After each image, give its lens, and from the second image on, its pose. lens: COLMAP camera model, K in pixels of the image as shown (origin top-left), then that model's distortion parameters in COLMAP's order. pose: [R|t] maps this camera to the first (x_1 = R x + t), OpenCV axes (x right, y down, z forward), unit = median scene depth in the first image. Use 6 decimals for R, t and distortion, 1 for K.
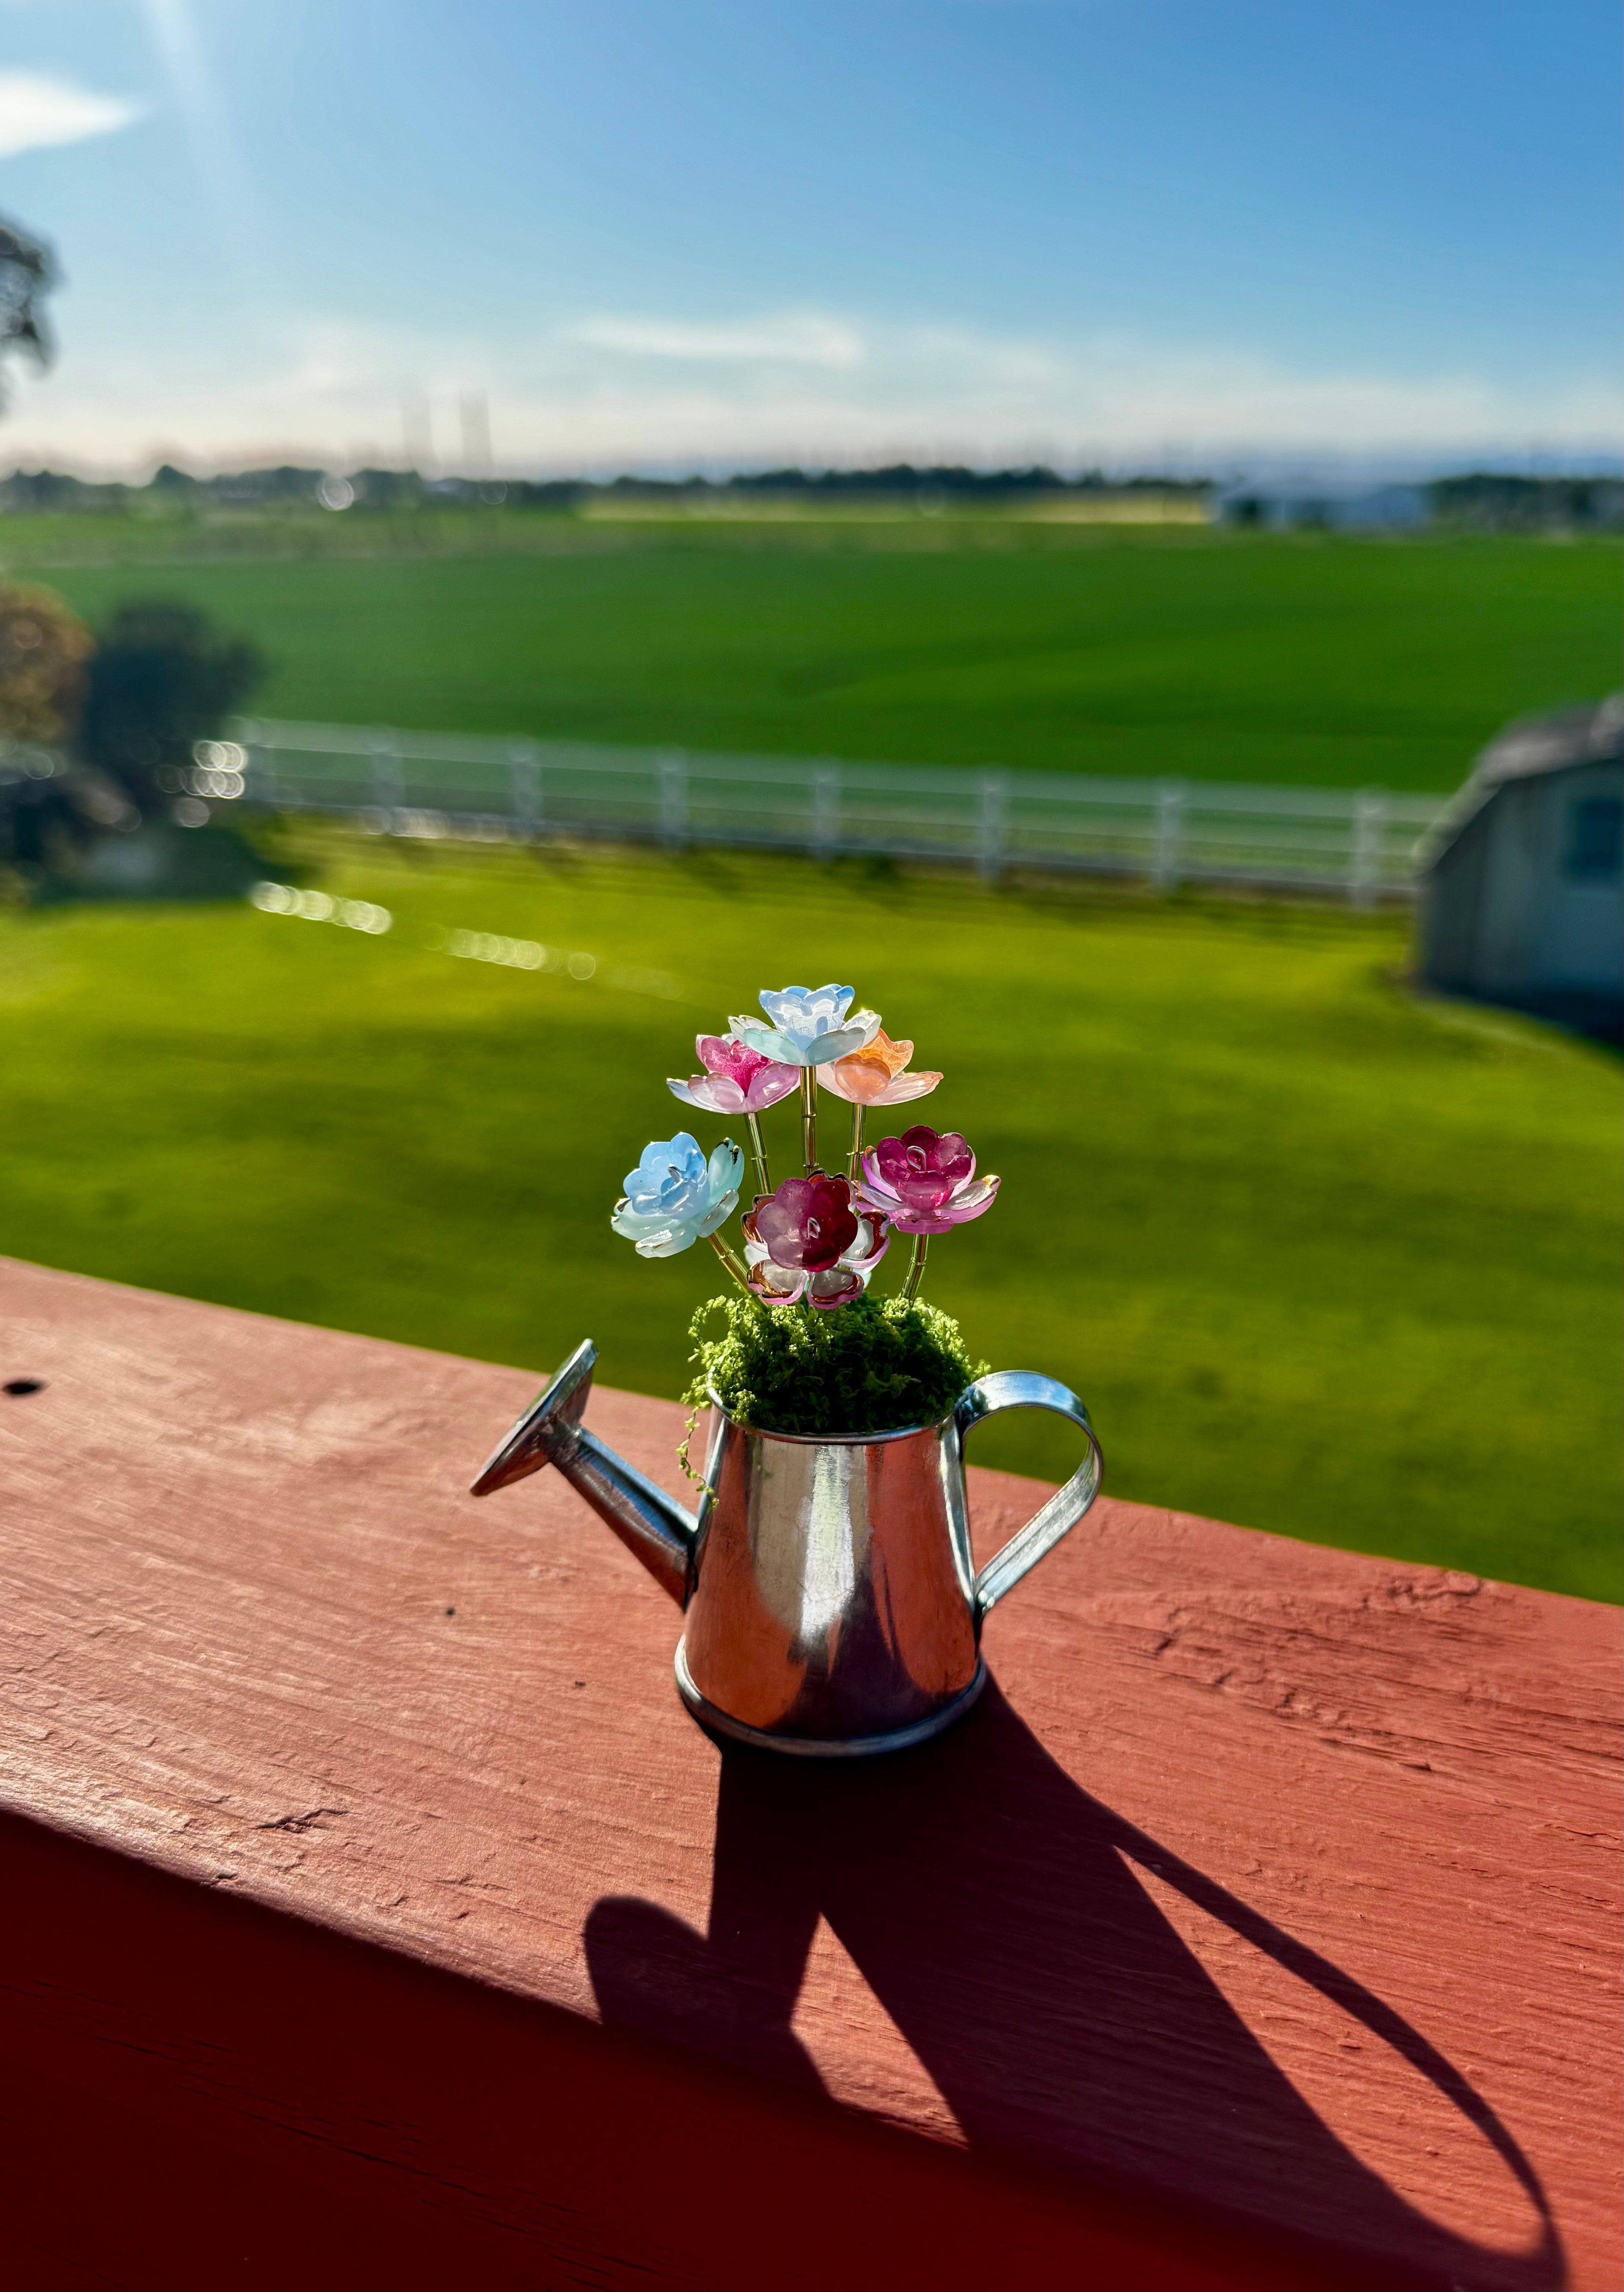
lens RADIAL K [[1956.8, 0, 834.9], [0, 1956.8, 1147.8], [0, 0, 1]] dist [0.013463, -0.116535]
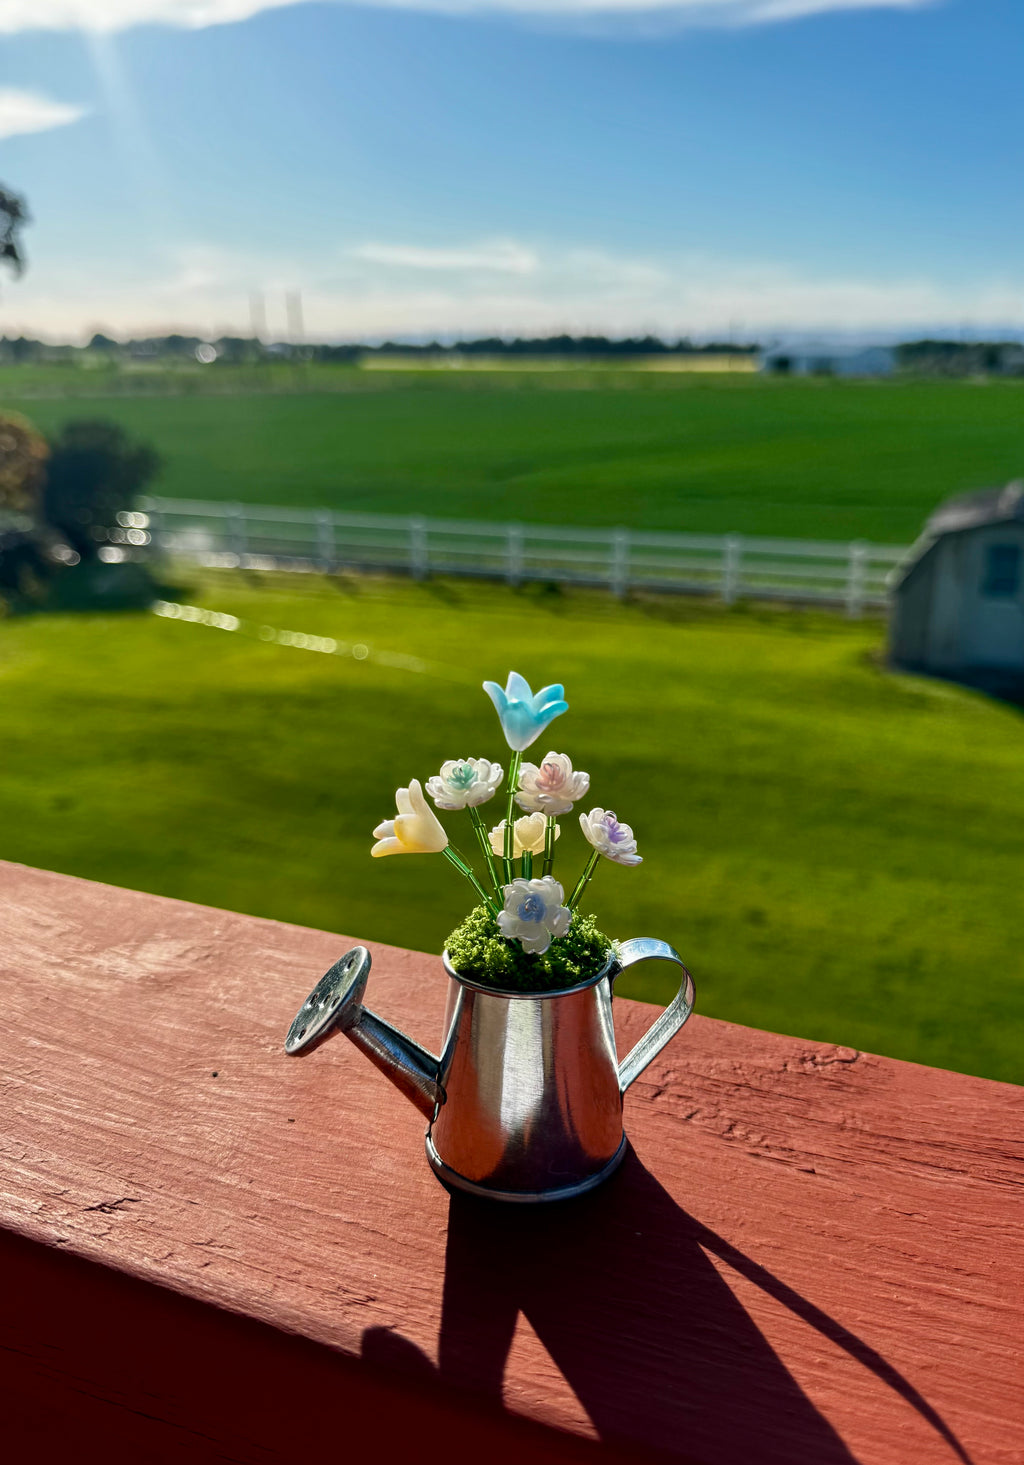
lens RADIAL K [[1244.5, 0, 532.4], [0, 1244.5, 735.2], [0, 0, 1]] dist [0.038031, -0.164889]
pose [[0.999988, -0.001306, 0.004739, 0.057332], [0.001420, 0.999712, -0.023941, -0.015869], [-0.004707, 0.023948, 0.999702, -0.031964]]
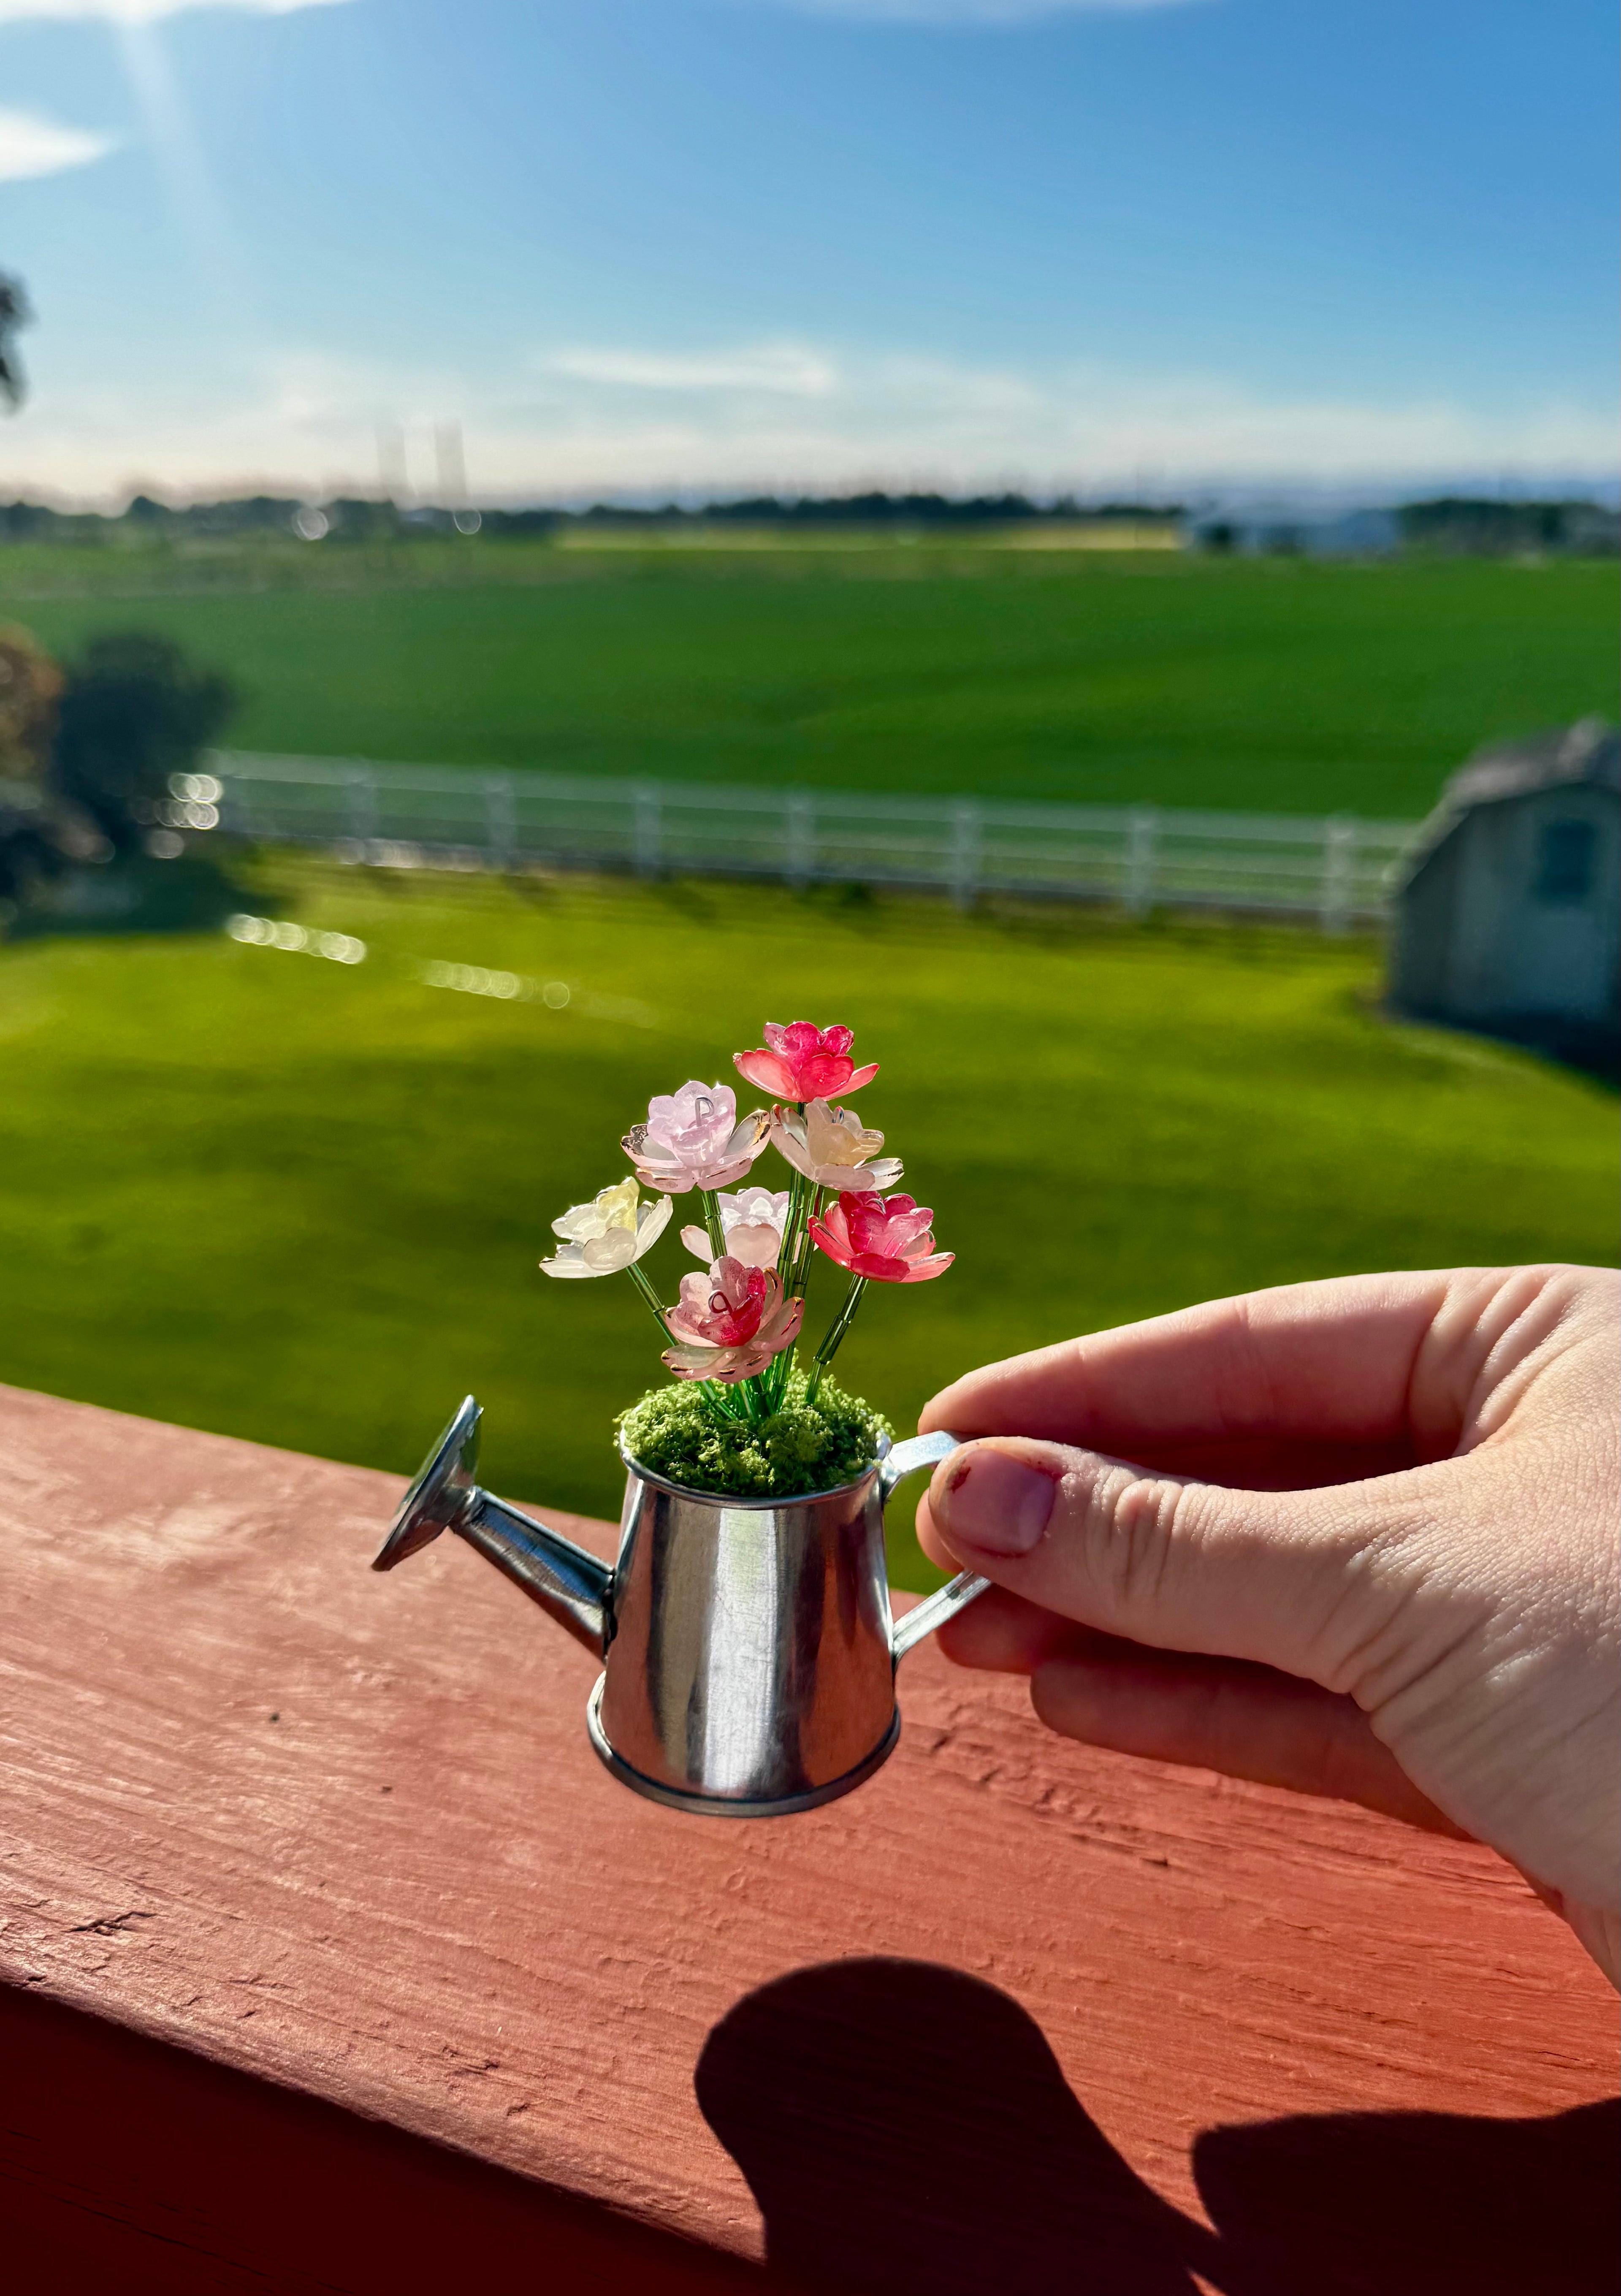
lens RADIAL K [[1966.8, 0, 844.1], [0, 1966.8, 1142.8], [0, 0, 1]] dist [0.010952, -0.106130]
pose [[0.999933, -0.007659, 0.008727, 0.102329], [0.007760, 0.999903, -0.011538, -0.058473], [-0.008638, 0.011605, 0.999895, -0.074132]]
